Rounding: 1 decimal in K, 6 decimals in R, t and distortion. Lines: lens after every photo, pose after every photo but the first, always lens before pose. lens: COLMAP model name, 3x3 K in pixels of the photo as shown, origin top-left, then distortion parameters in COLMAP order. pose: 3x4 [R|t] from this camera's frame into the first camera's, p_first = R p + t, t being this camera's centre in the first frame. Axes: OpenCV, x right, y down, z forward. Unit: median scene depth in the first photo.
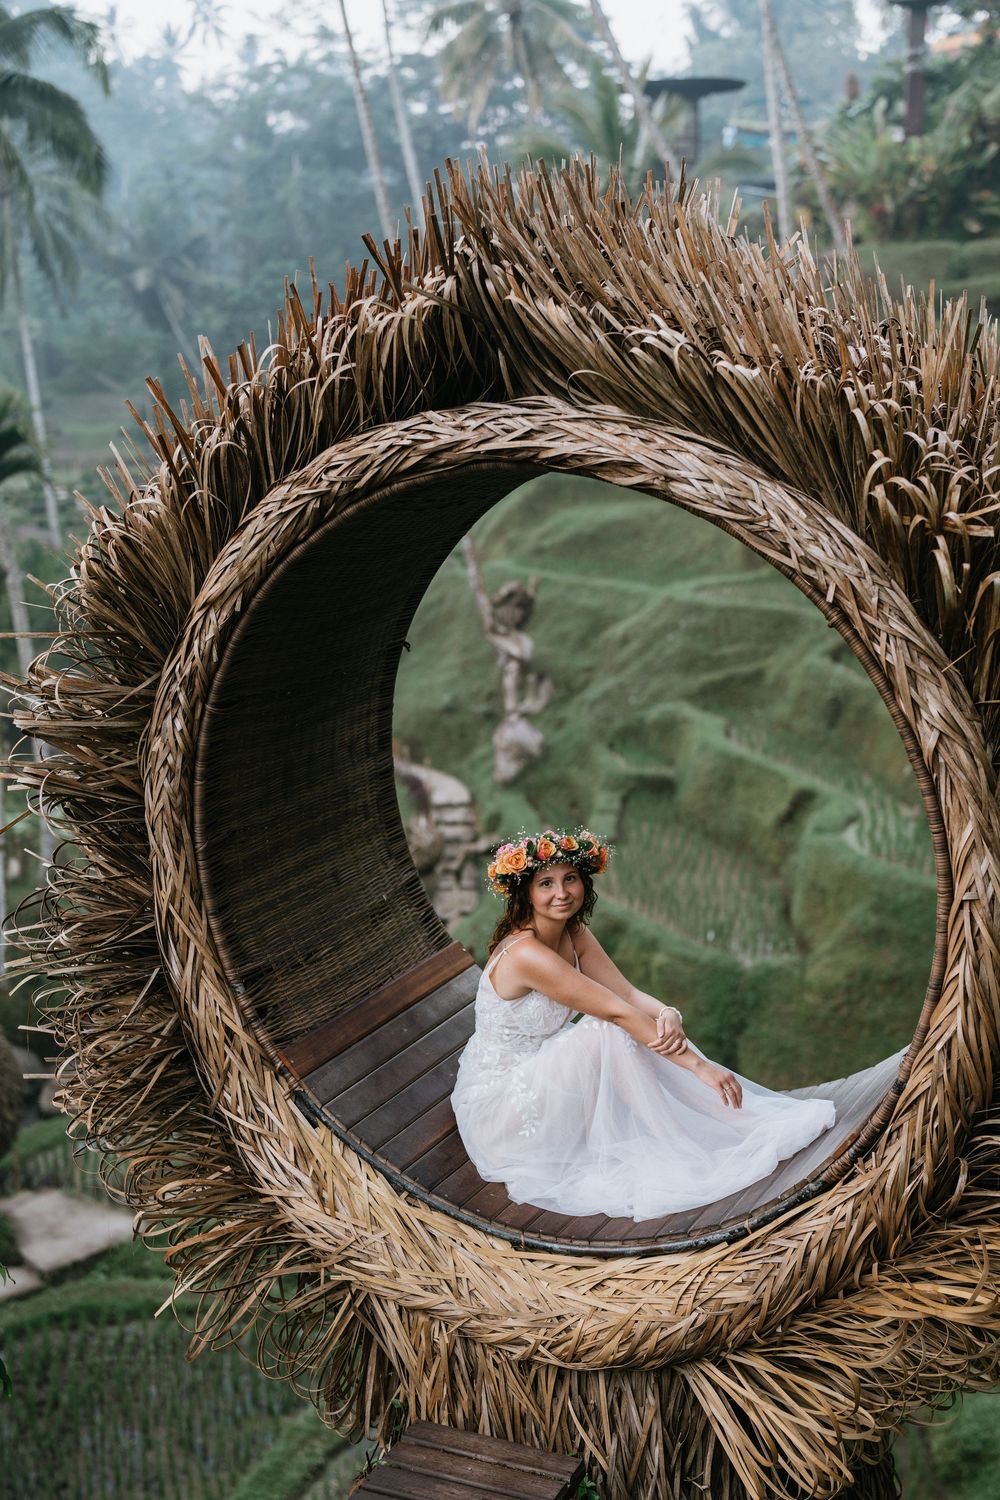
lens RADIAL K [[2031.1, 0, 498.3], [0, 2031.1, 733.2], [0, 0, 1]] dist [0.000079, 0.128835]
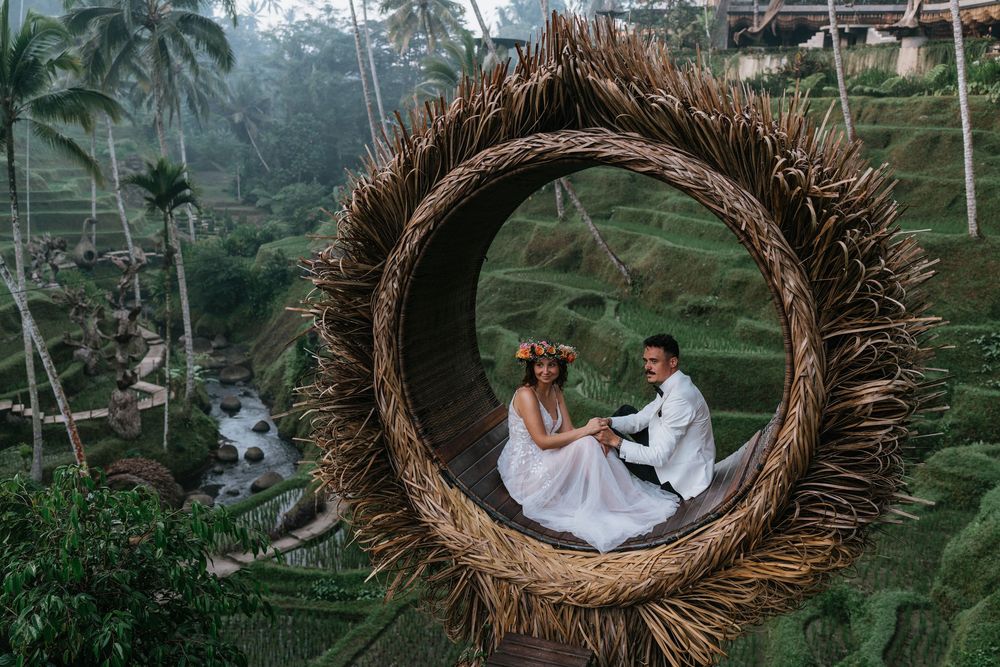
lens RADIAL K [[950.3, 0, 496.7], [0, 950.3, 317.9], [0, 0, 1]] dist [0.008641, 0.000964]
pose [[0.993732, 0.037435, 0.105338, -0.151845], [-0.034607, 0.998993, -0.028553, 0.050144], [-0.106301, 0.024728, 0.994027, 0.051023]]
